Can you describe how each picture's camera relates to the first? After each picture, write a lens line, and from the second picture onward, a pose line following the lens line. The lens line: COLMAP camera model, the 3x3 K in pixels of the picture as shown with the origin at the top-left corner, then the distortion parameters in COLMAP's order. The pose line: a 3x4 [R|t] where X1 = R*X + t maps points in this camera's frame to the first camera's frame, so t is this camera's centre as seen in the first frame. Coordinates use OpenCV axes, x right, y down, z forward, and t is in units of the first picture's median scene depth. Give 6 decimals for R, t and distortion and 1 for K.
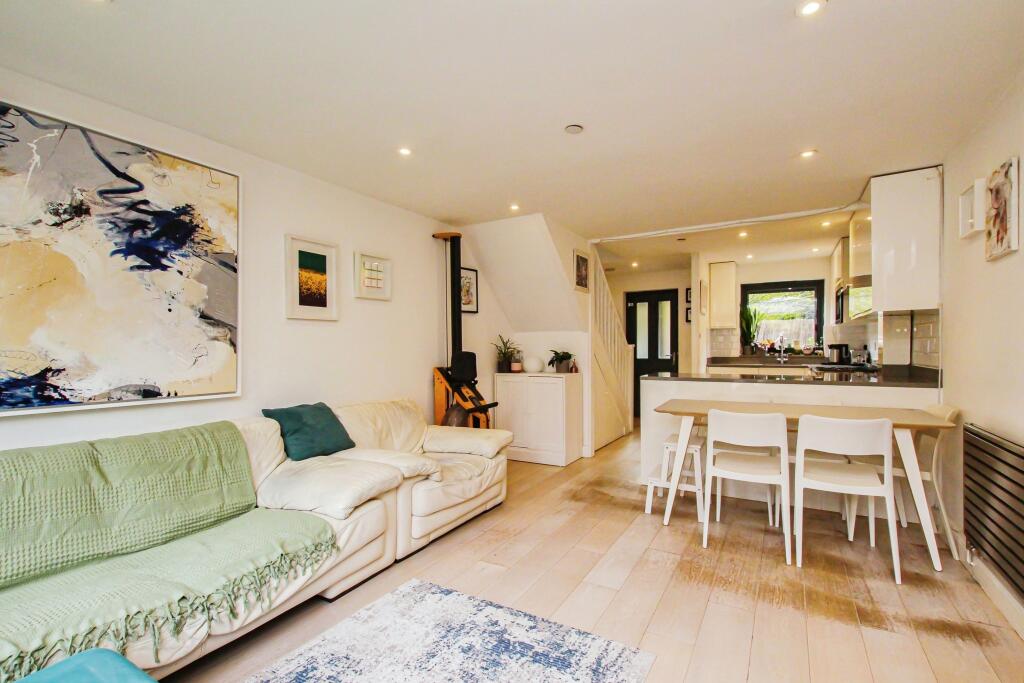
lens RADIAL K [[469.6, 0, 510.9], [0, 469.6, 342.5], [0, 0, 1]] dist [-0.000562, -0.000037]
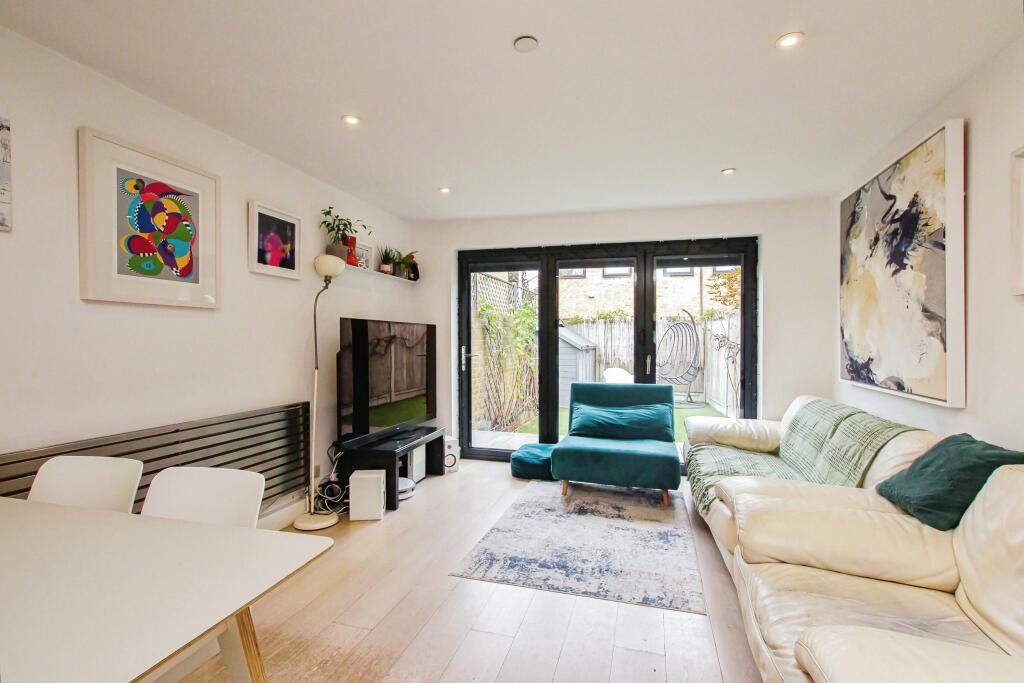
lens RADIAL K [[469.6, 0, 511.9], [0, 469.6, 343.7], [0, 0, 1]] dist [-0.000562, -0.000037]
pose [[-0.970399, 0.002245, -0.241497, 0.396360], [0.002070, 0.999997, 0.000978, 0.008214], [0.241498, 0.000449, -0.970401, 2.028079]]
